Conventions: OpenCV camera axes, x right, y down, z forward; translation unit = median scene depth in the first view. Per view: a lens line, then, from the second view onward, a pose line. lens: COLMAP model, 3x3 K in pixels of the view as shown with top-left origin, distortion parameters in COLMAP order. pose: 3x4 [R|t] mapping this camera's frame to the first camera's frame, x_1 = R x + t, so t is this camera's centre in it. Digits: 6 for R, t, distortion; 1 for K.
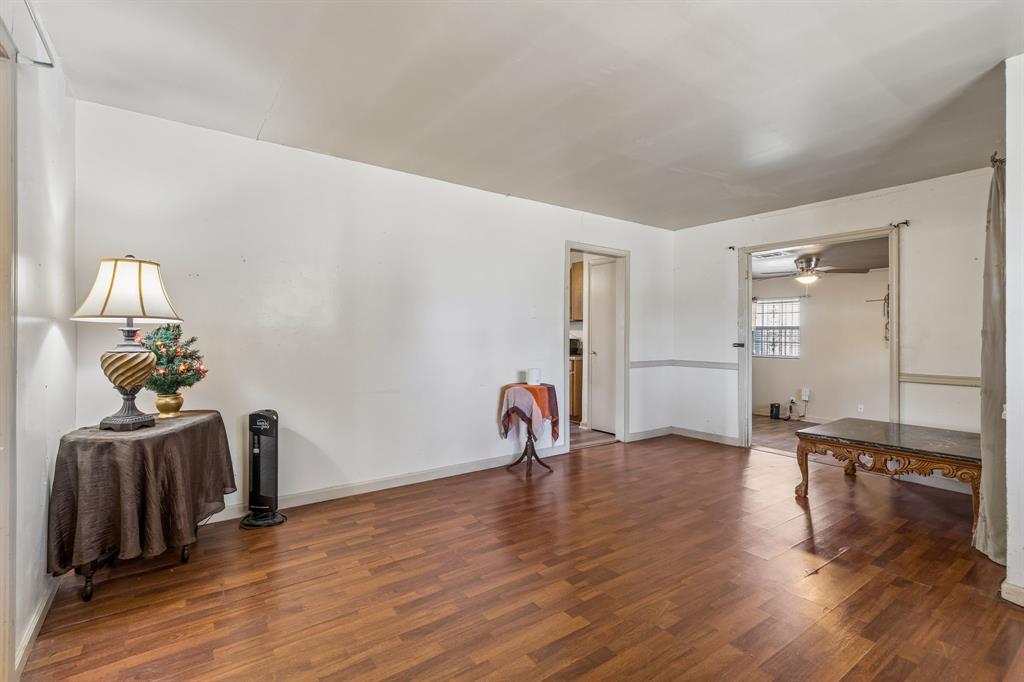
lens RADIAL K [[476.2, 0, 511.1], [0, 476.2, 336.3], [0, 0, 1]] dist [0.023517, 0.000371]
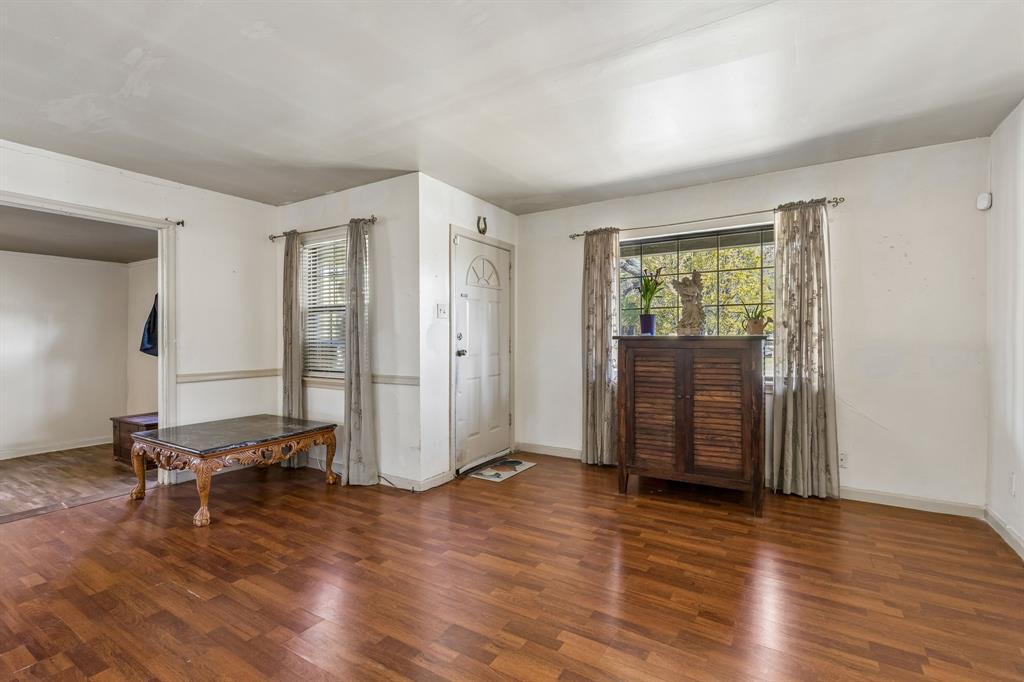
lens RADIAL K [[476.2, 0, 511.1], [0, 476.2, 336.3], [0, 0, 1]] dist [0.023517, 0.000371]
pose [[-0.372122, -0.005663, 0.928166, -0.515612], [0.007613, 0.999929, 0.009153, -0.006499], [-0.928153, 0.010472, -0.372053, 1.075343]]
